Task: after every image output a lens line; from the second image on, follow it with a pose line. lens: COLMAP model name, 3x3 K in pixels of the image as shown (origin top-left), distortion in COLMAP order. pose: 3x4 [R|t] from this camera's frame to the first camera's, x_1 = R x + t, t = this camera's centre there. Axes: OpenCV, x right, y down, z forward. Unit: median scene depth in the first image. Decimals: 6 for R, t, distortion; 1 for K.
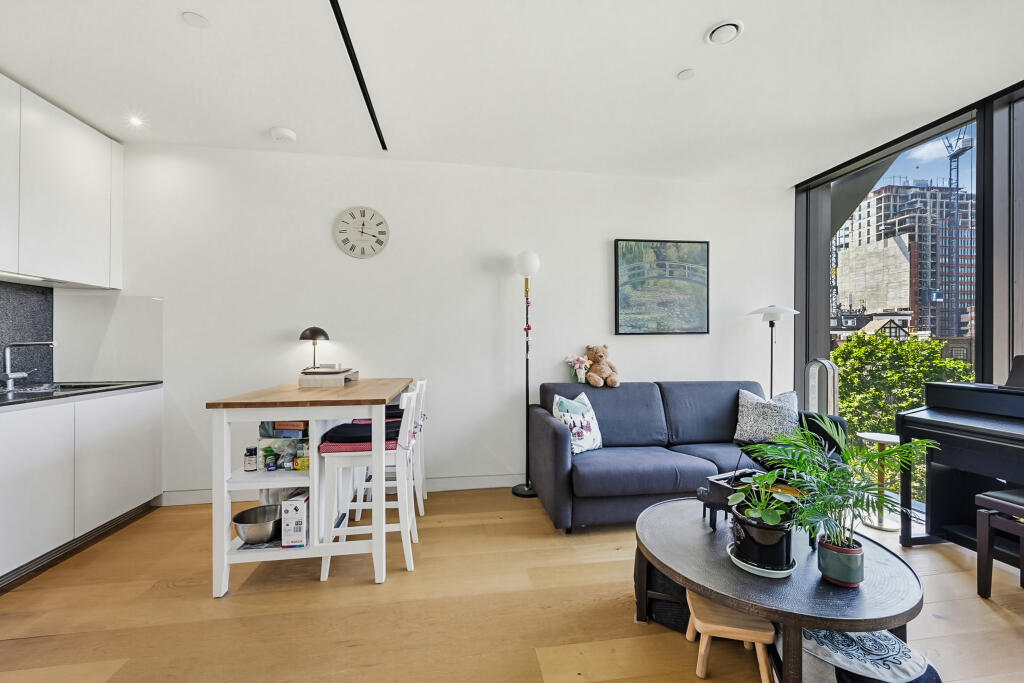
lens RADIAL K [[410.6, 0, 512.0], [0, 410.6, 341.5], [0, 0, 1]] dist [0.000208, -0.000103]
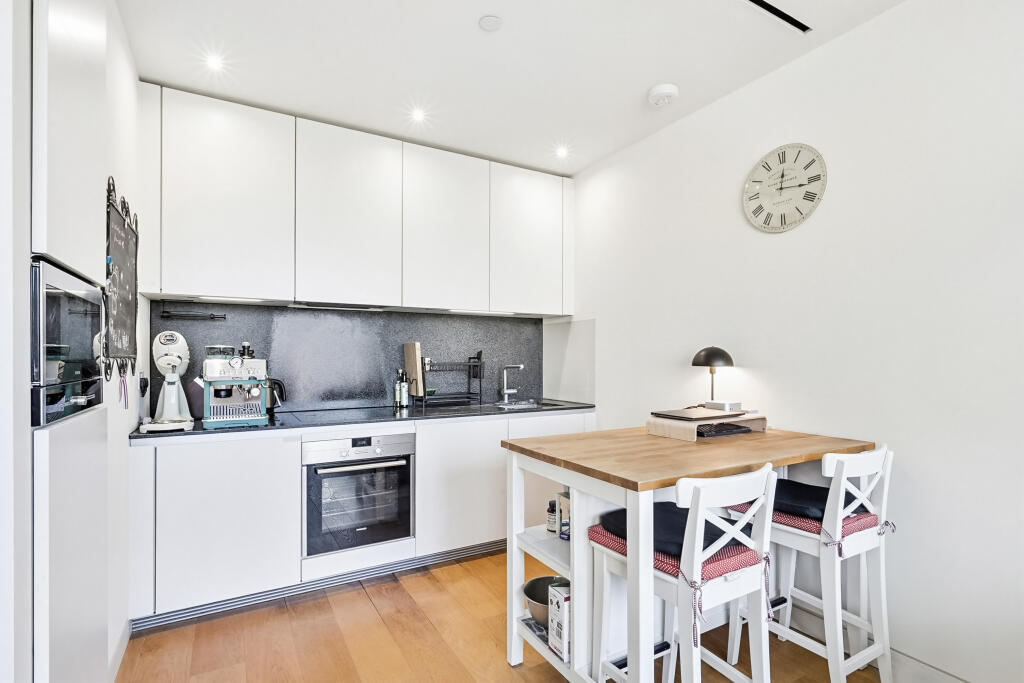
lens RADIAL K [[492.0, 0, 513.4], [0, 492.0, 352.2], [0, 0, 1]] dist [-0.000022, -0.000011]
pose [[0.378667, -0.008869, -0.925491, 0.166574], [0.002675, 0.999960, -0.008488, -0.021389], [0.925529, 0.000738, 0.378676, 0.386264]]
